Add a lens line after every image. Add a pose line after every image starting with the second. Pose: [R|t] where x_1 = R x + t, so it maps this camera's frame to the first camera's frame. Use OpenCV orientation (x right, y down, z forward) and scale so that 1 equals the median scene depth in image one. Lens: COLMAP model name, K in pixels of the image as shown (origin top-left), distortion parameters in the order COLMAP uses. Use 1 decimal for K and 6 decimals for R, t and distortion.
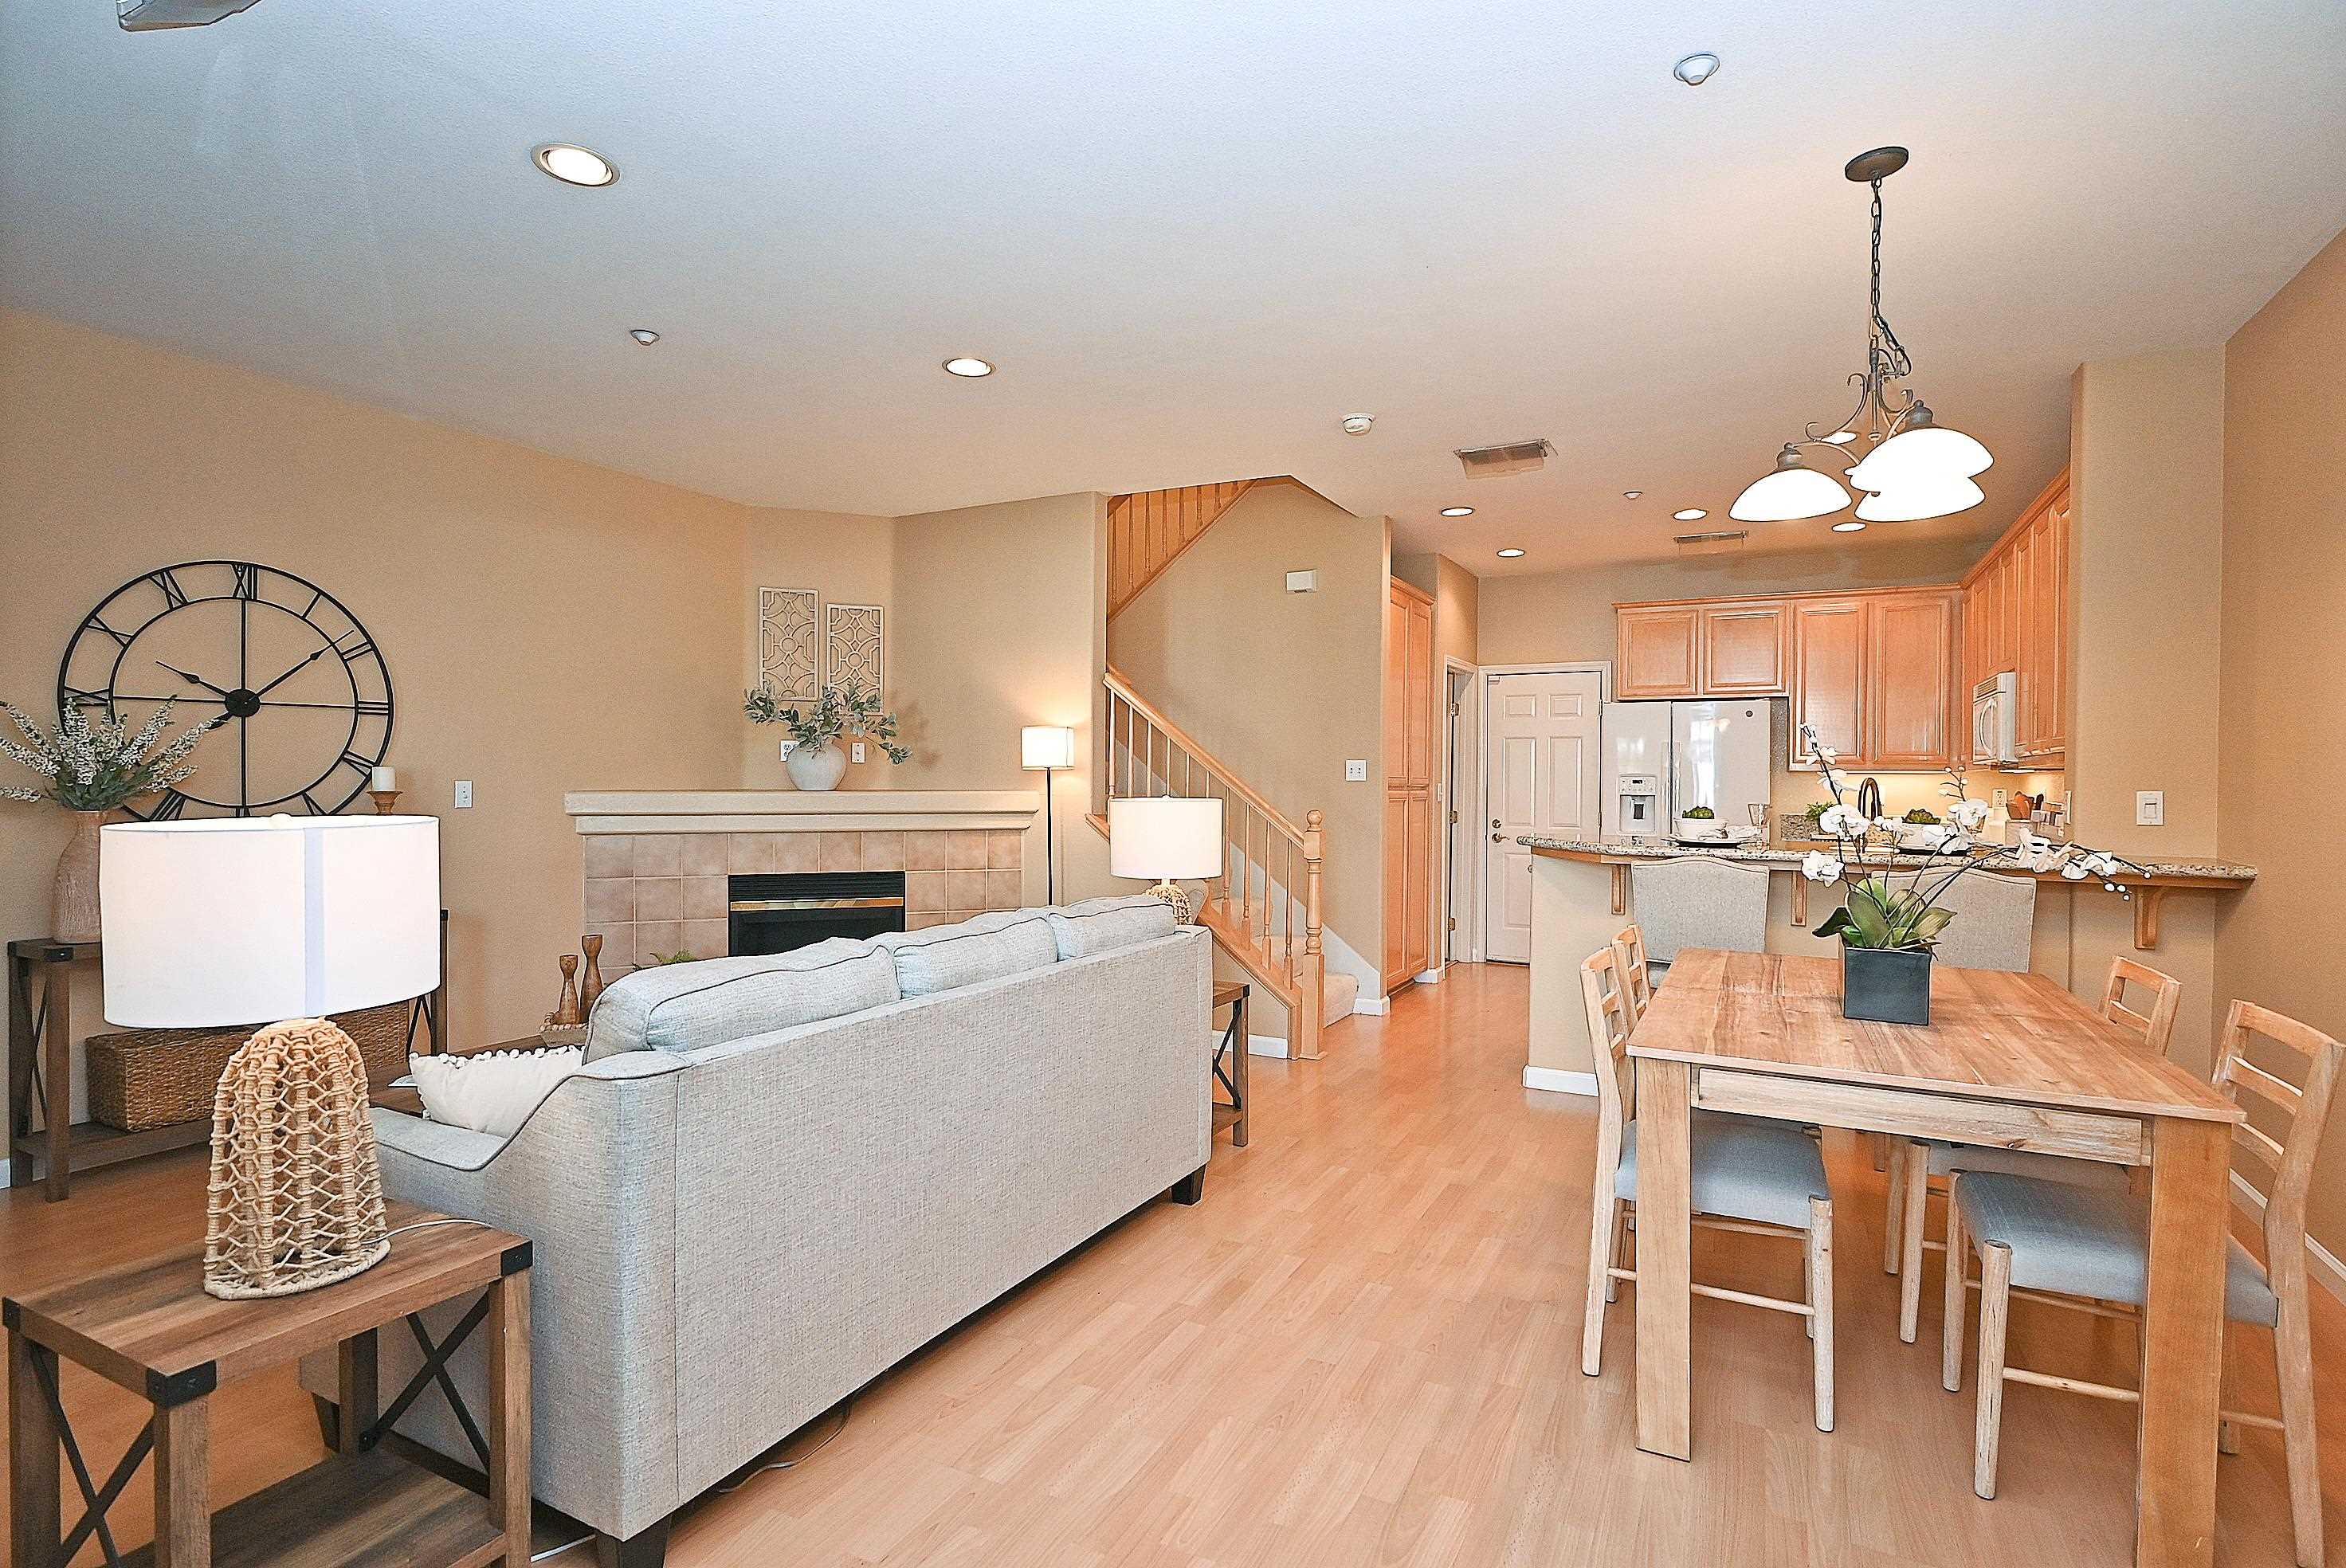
lens RADIAL K [[1159.0, 0, 1175.6], [0, 1159.0, 787.1], [0, 0, 1]] dist [-0.008830, 0.002971]
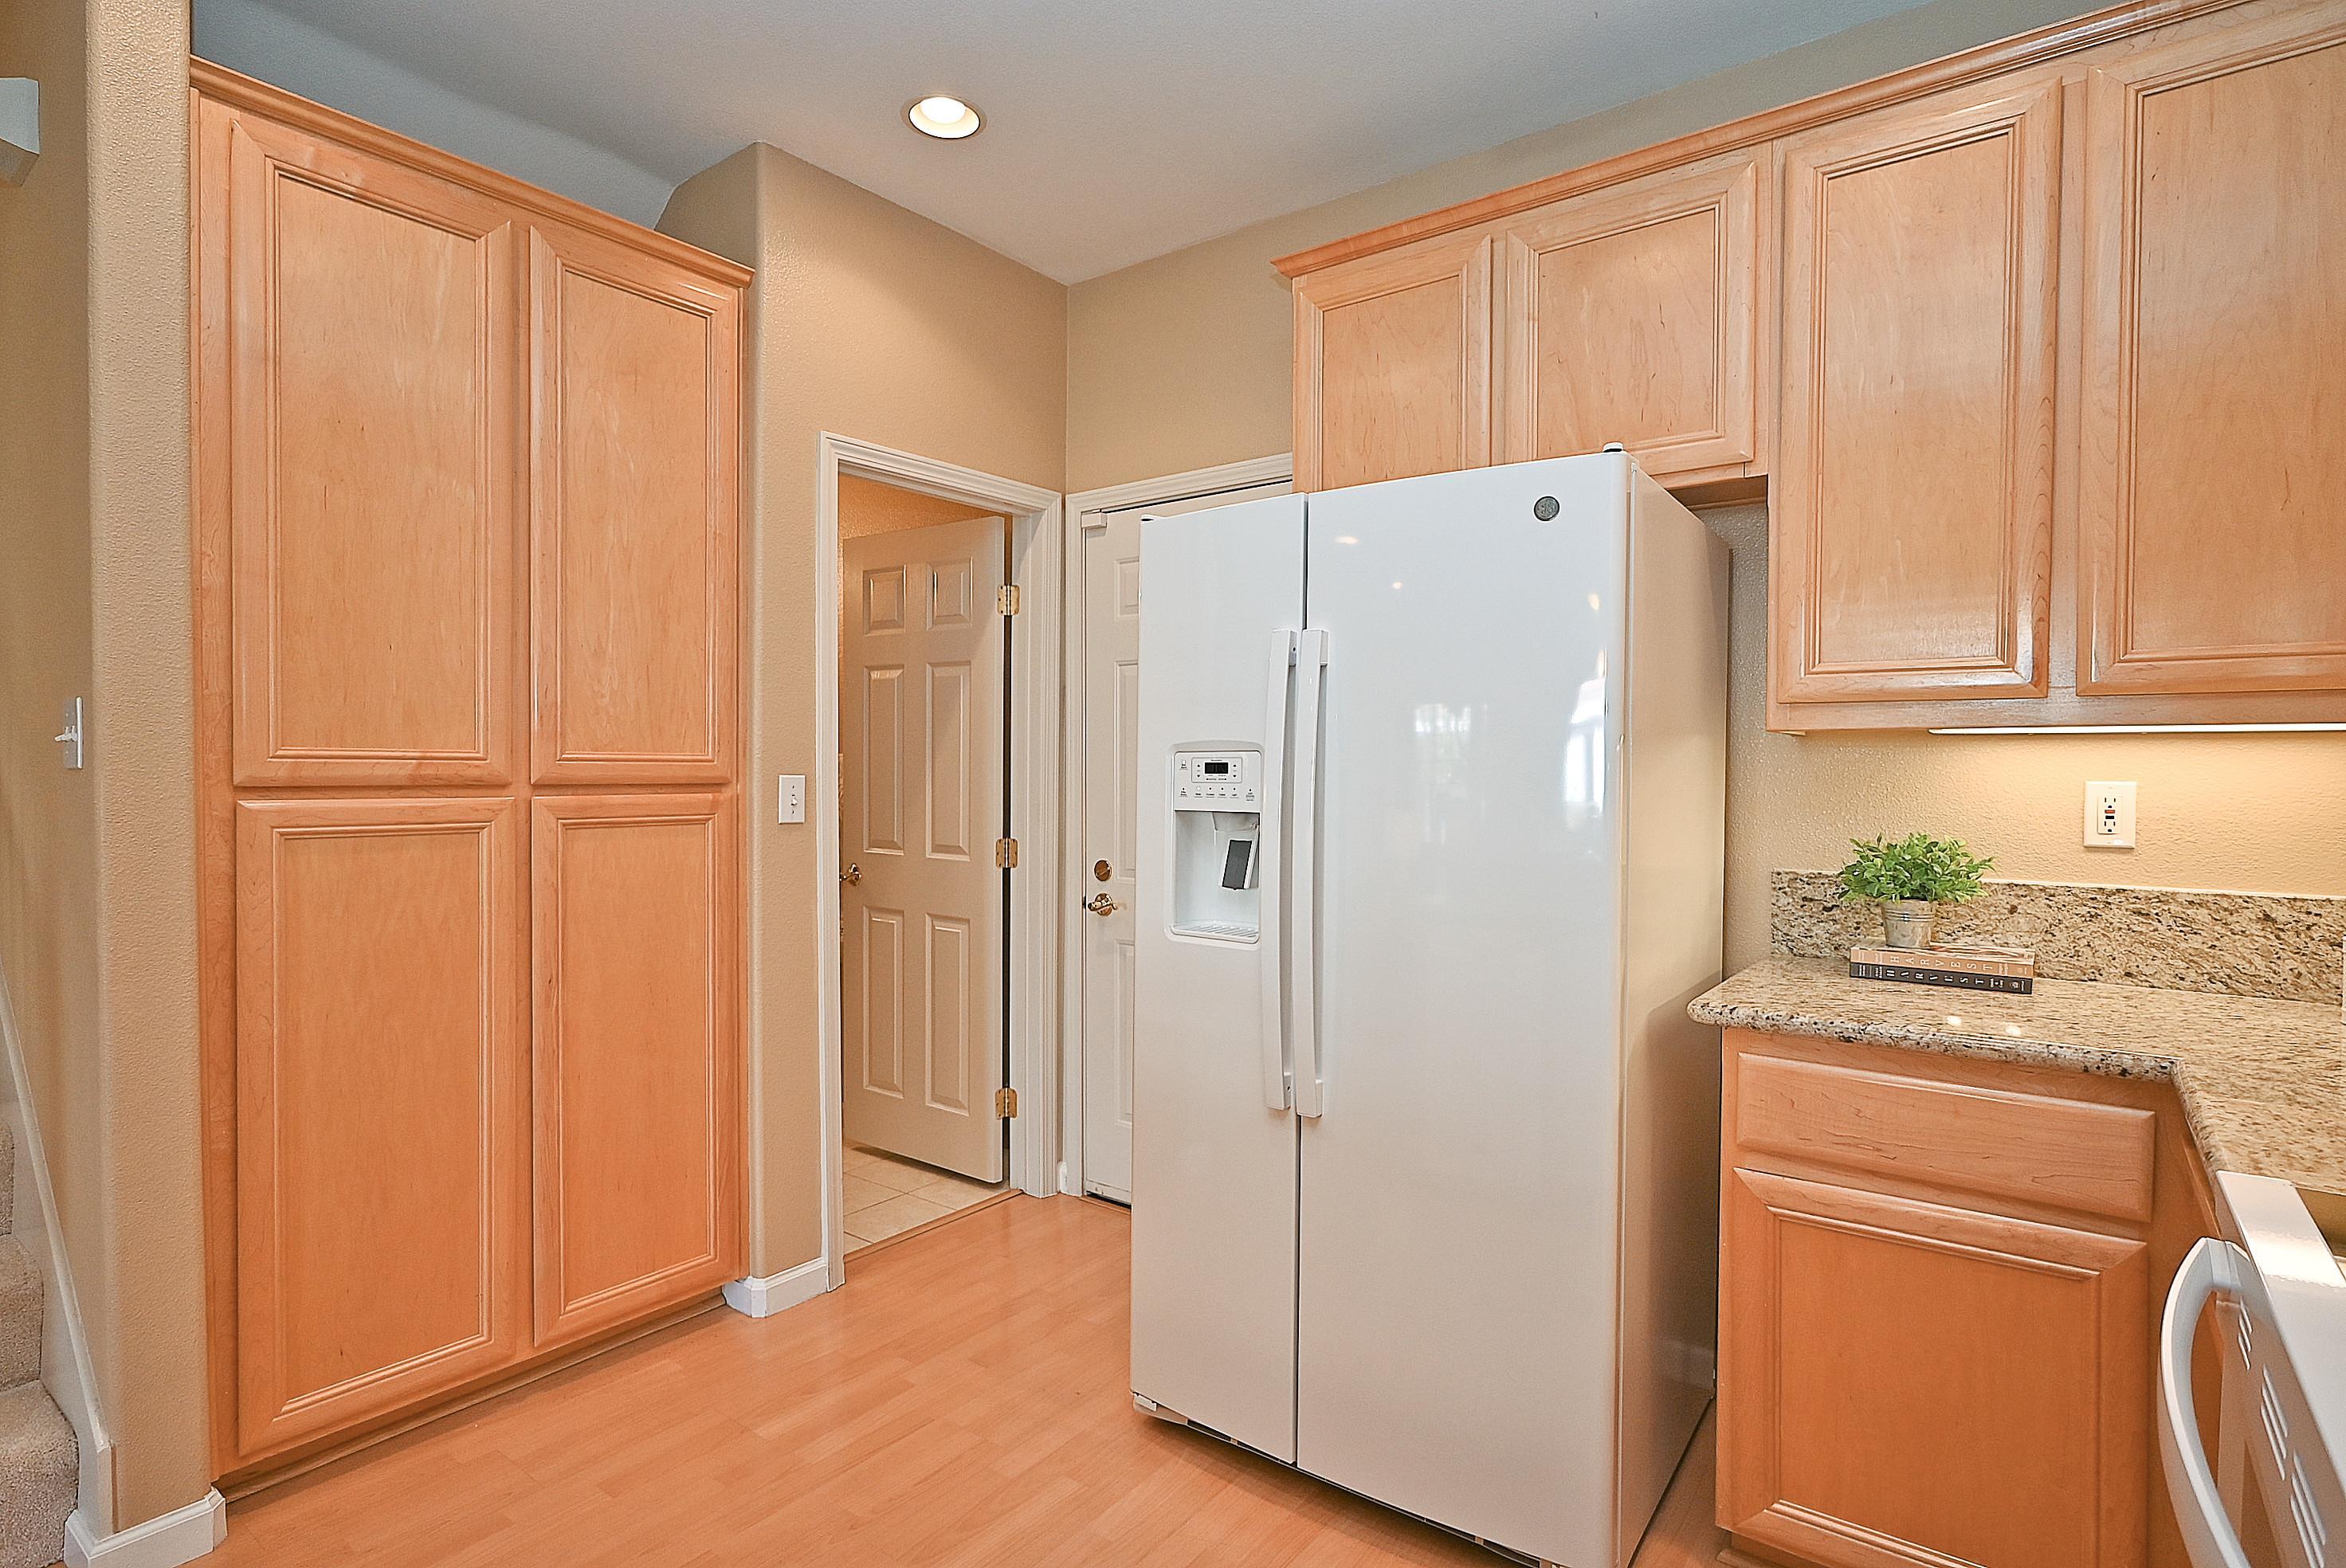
lens RADIAL K [[1159.0, 0, 1177.2], [0, 1159.0, 781.7], [0, 0, 1]] dist [-0.008830, 0.002971]
pose [[0.985895, 0.001590, -0.167358, 0.581971], [-0.001193, 0.999996, 0.002469, -0.002222], [0.167361, -0.002235, 0.985893, 0.925501]]
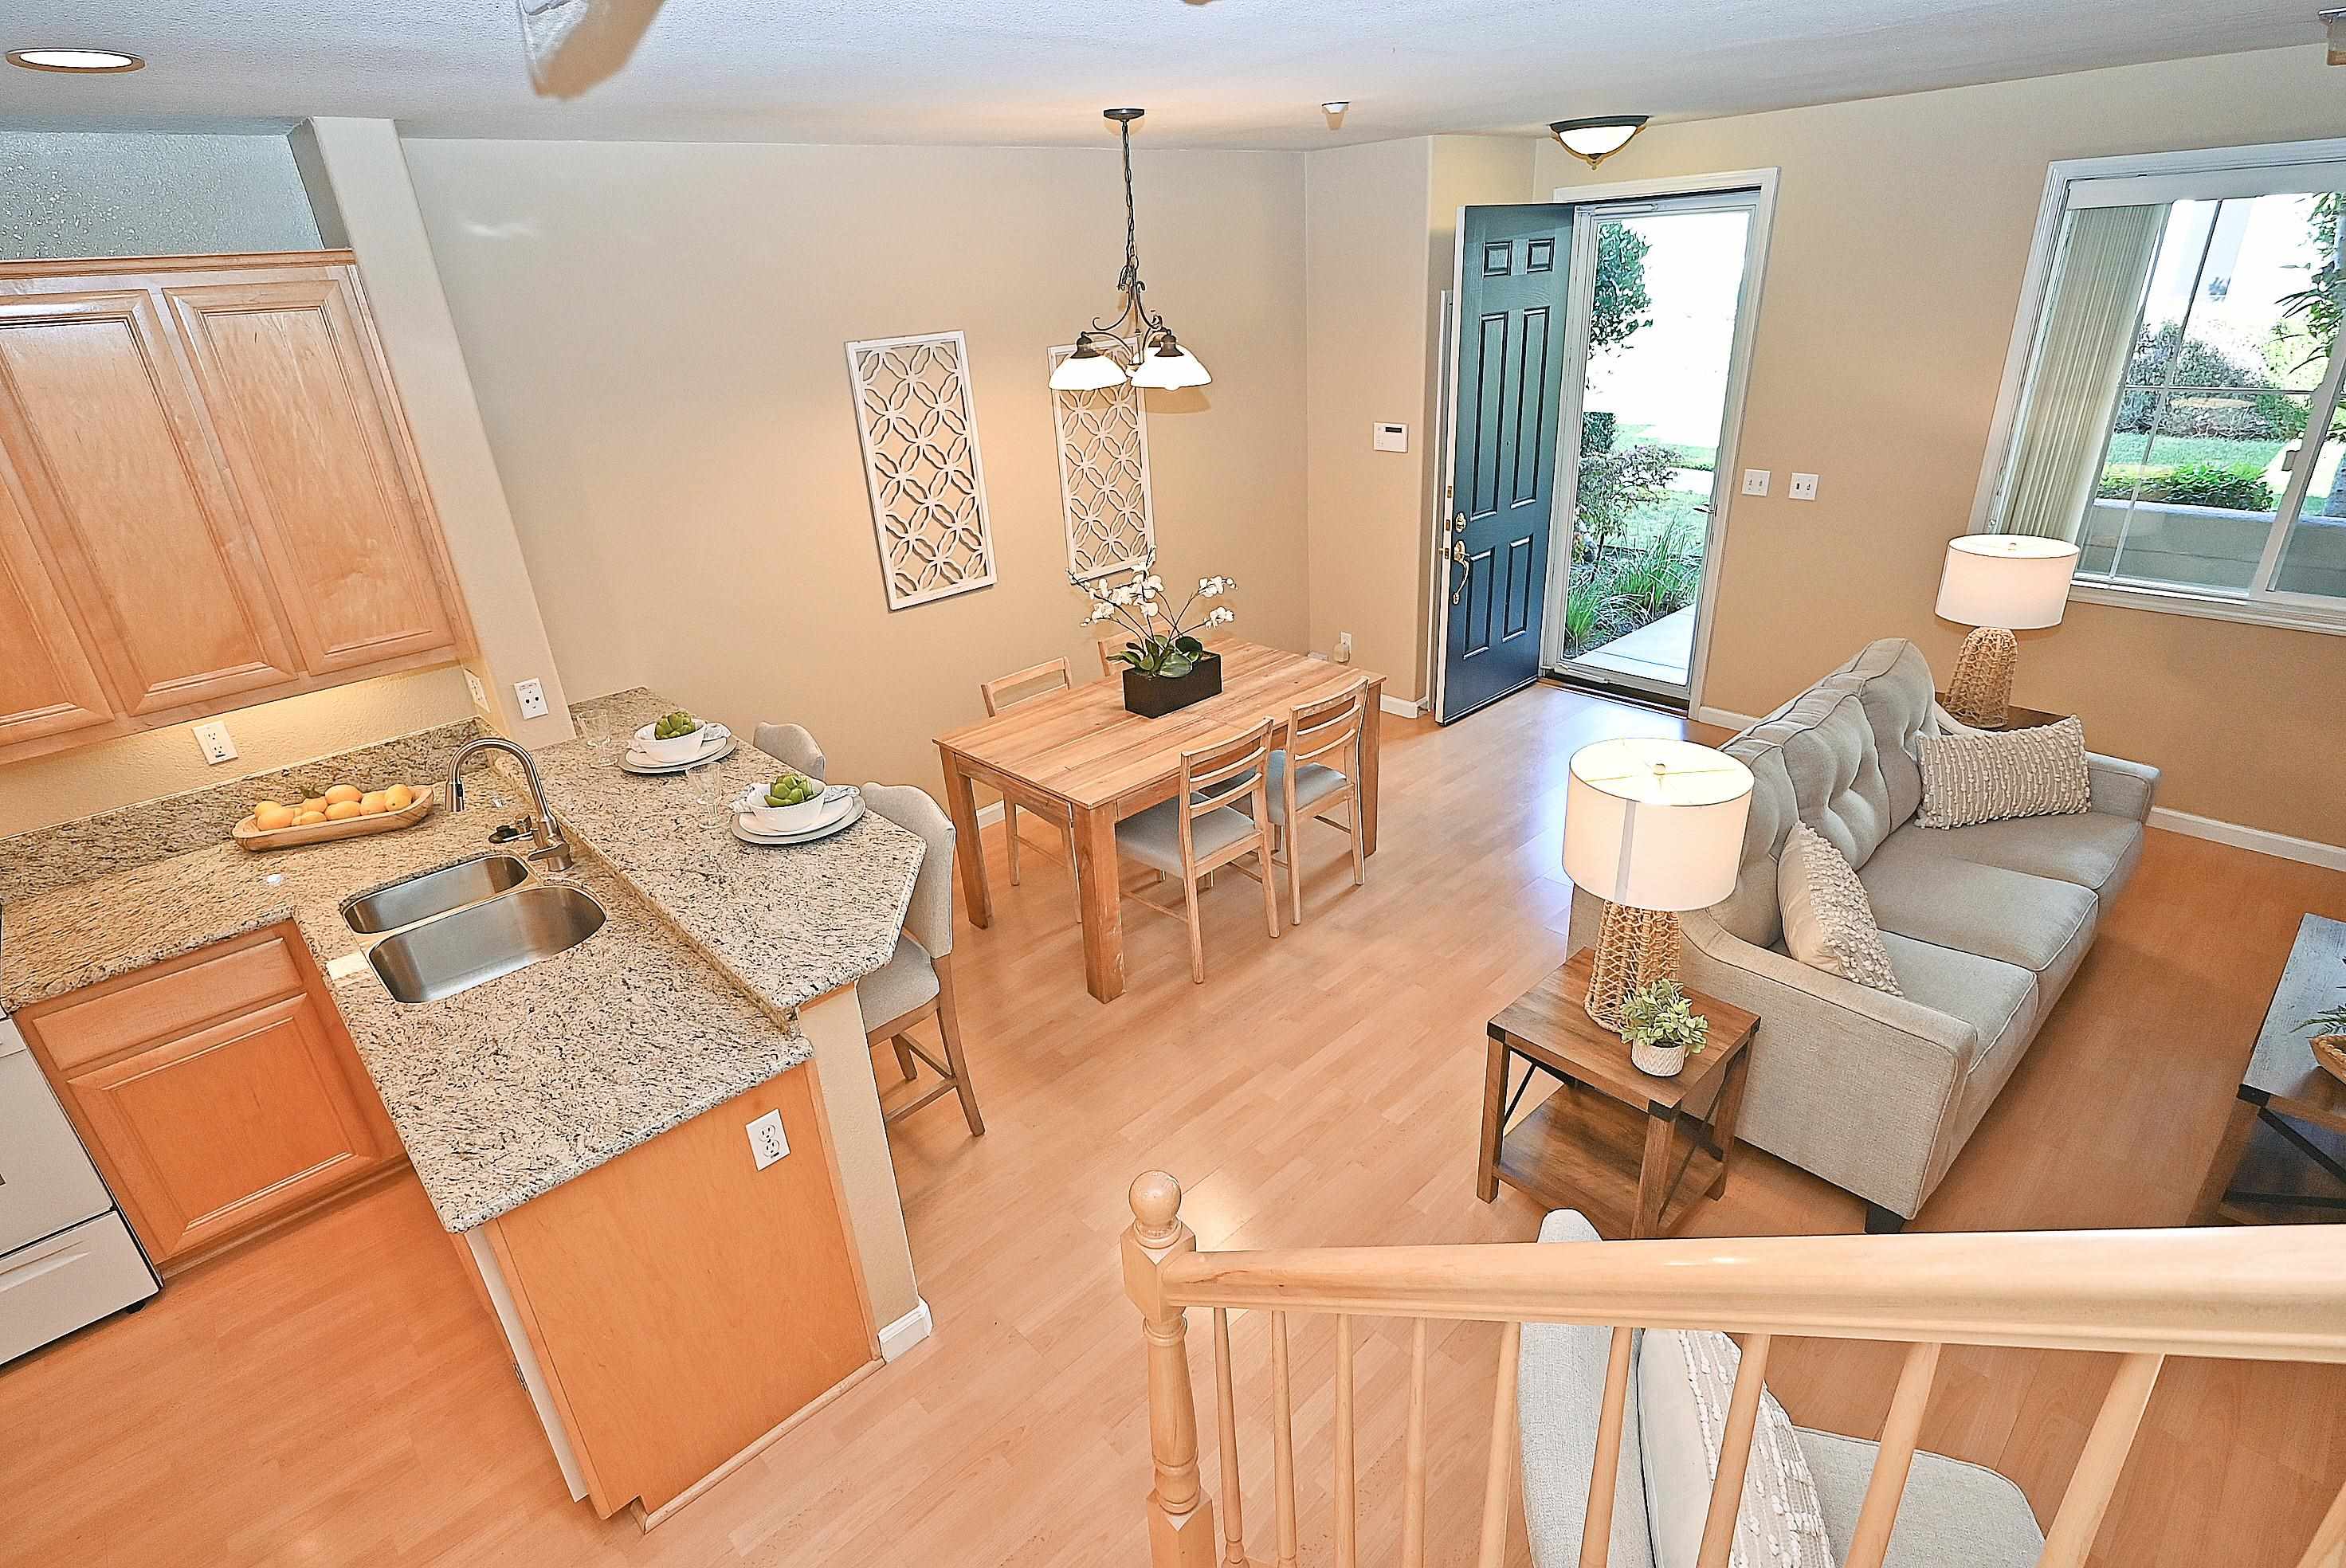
lens RADIAL K [[1159.0, 0, 1183.0], [0, 1159.0, 791.9], [0, 0, 1]] dist [-0.008830, 0.002971]
pose [[-0.947639, -0.088589, 0.306811, 0.033357], [0.052150, 0.904926, 0.422362, -0.200466], [-0.315058, 0.416247, -0.852923, 1.251460]]
